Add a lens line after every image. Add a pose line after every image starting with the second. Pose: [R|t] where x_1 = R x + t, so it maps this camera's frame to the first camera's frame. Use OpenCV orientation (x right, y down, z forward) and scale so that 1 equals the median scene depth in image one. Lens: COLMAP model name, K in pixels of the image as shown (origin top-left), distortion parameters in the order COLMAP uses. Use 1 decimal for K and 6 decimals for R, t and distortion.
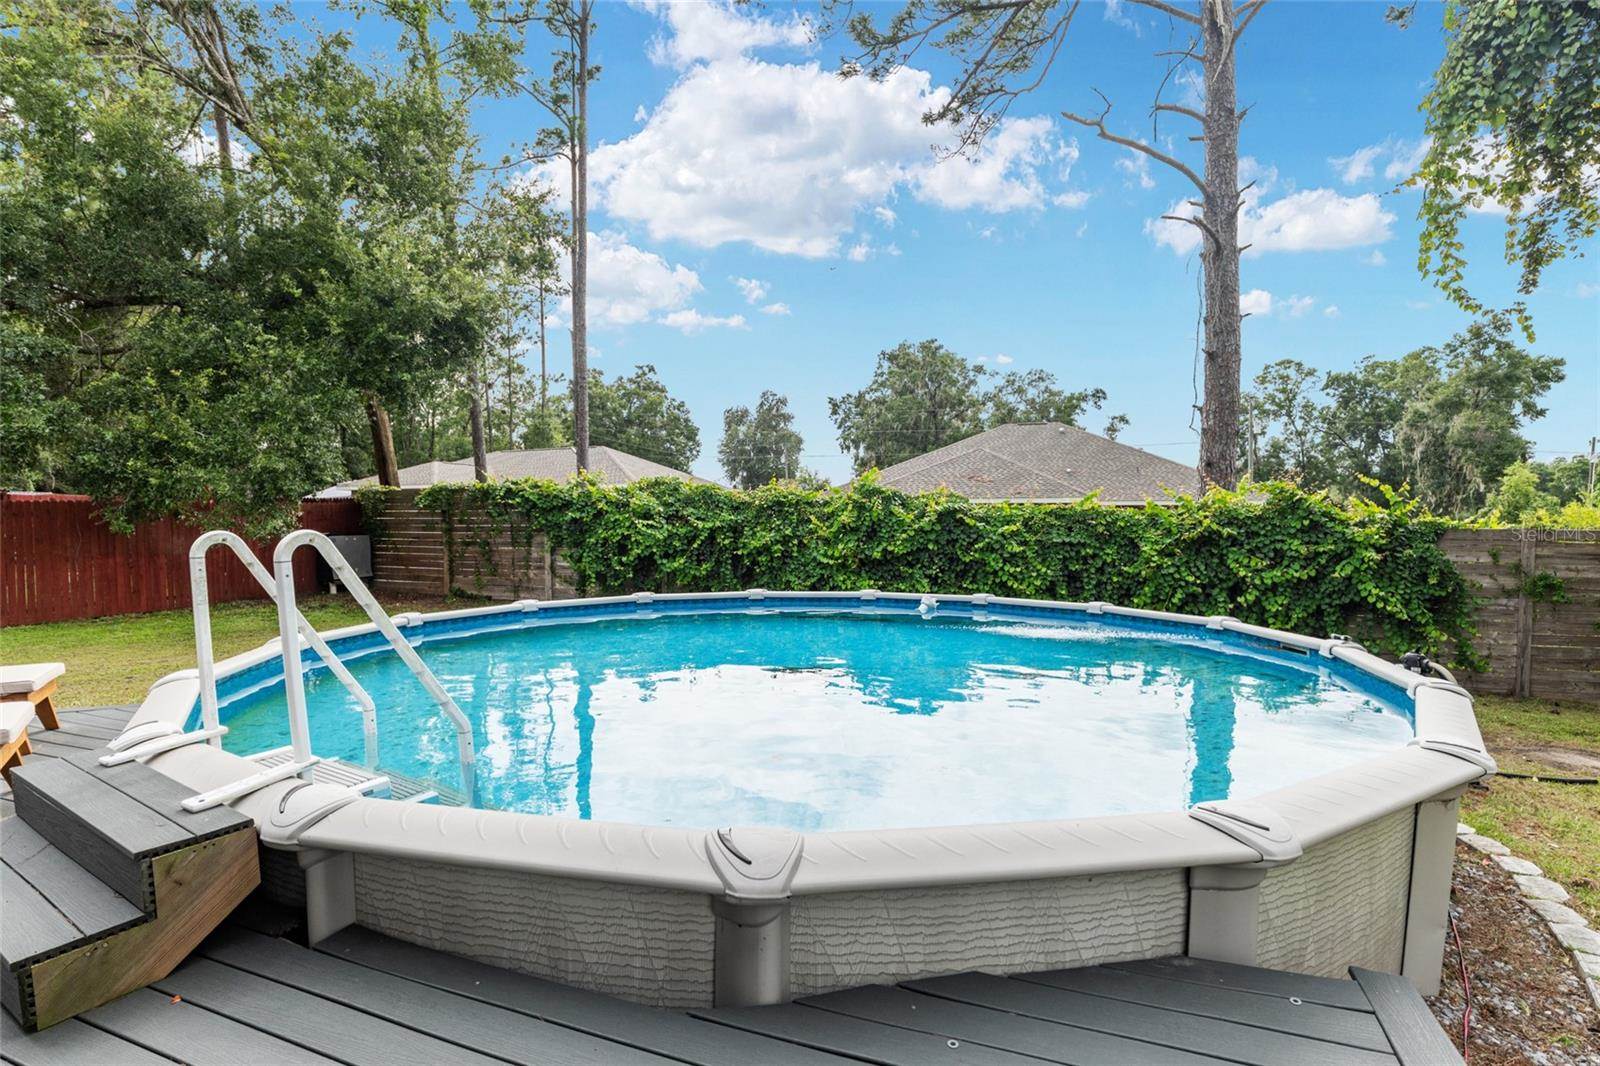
lens RADIAL K [[778.0, 0, 810.5], [0, 778.0, 538.7], [0, 0, 1]] dist [-0.011849, 0.004944]
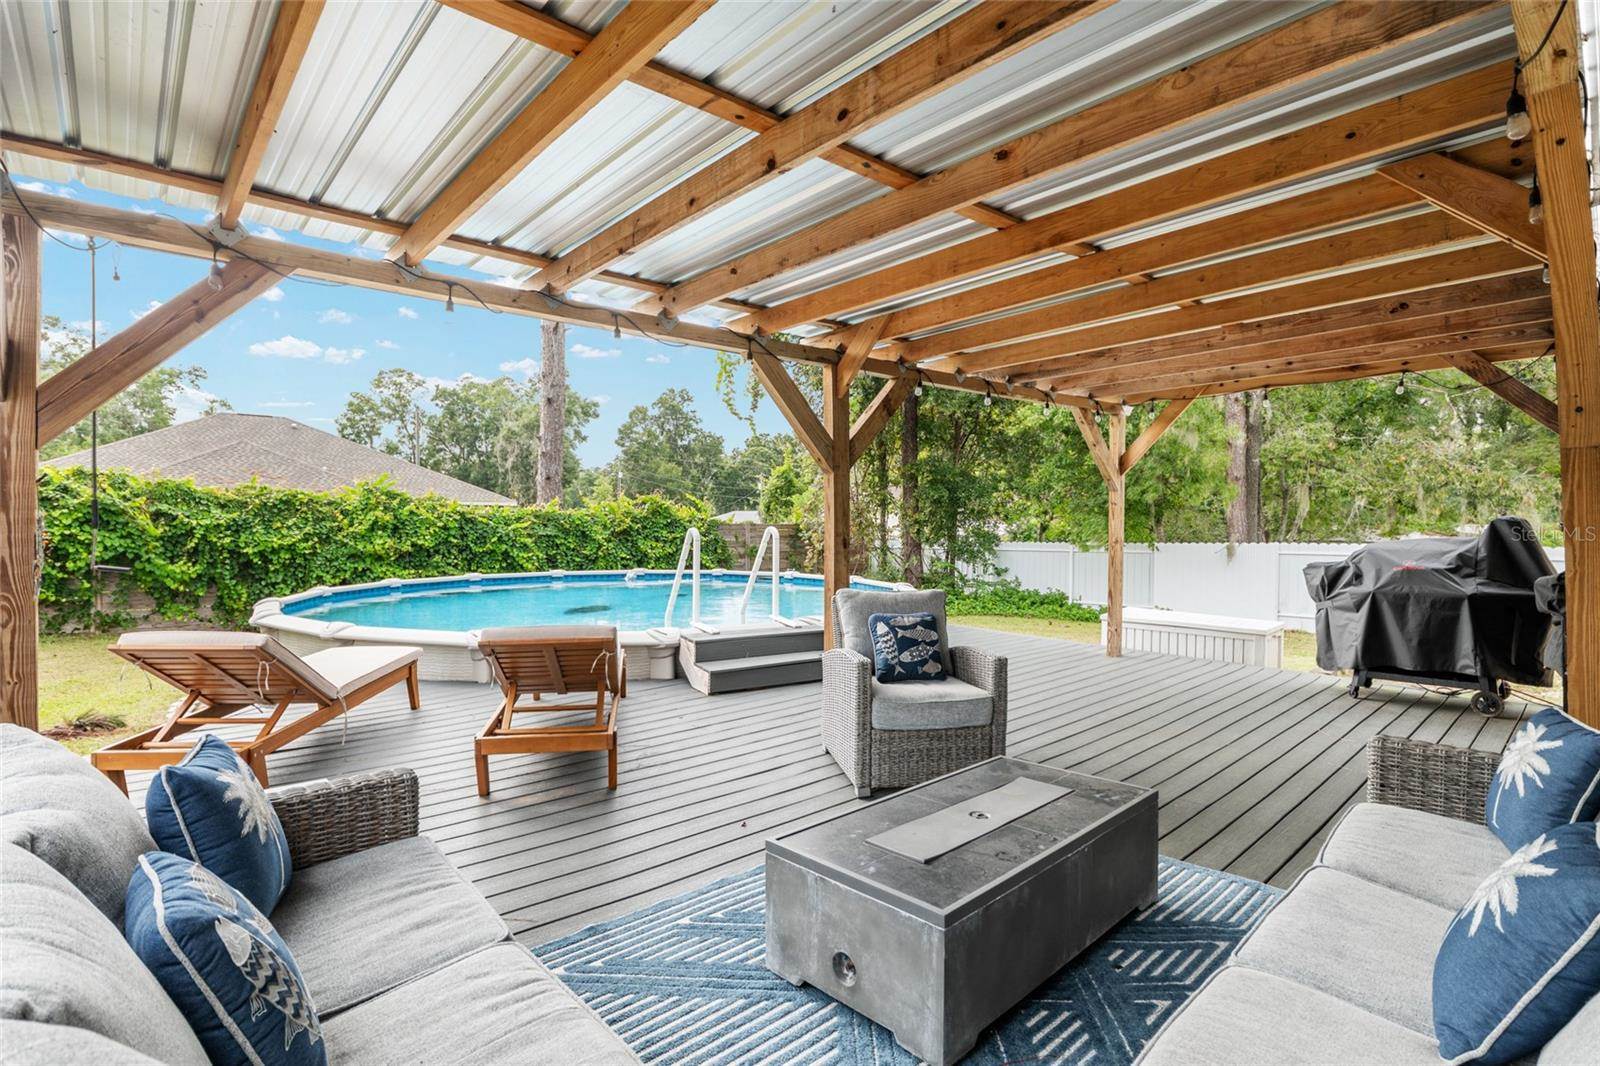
lens RADIAL K [[778.0, 0, 785.4], [0, 778.0, 523.1], [0, 0, 1]] dist [-0.011849, 0.004944]
pose [[0.506088, -0.004258, 0.862472, -0.468301], [0.017162, 0.999840, -0.005133, -0.001034], [-0.862311, 0.017399, 0.506079, -0.063120]]
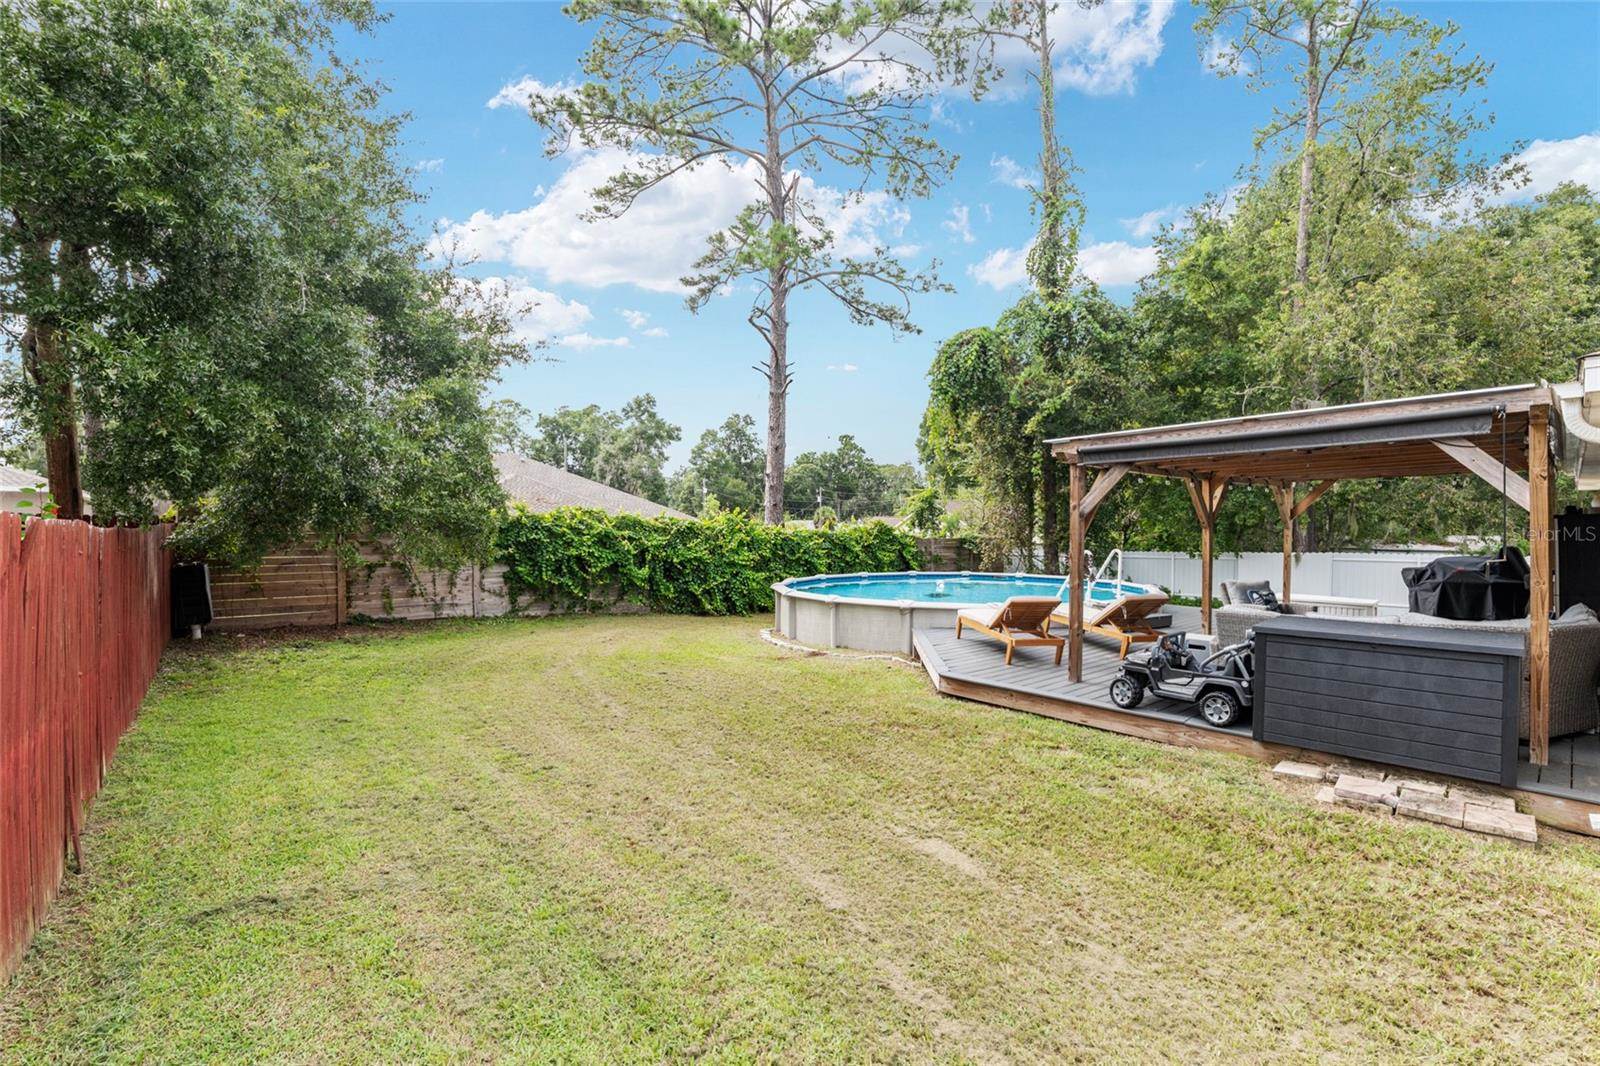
lens RADIAL K [[700.1, 0, 802.2], [0, 700.1, 525.7], [0, 0, 1]] dist [-0.011952, 0.002326]
pose [[0.524510, -0.001559, 0.851403, -0.901388], [0.021012, 0.999717, -0.011114, -0.025171], [-0.851145, 0.023719, 0.524394, 0.053471]]
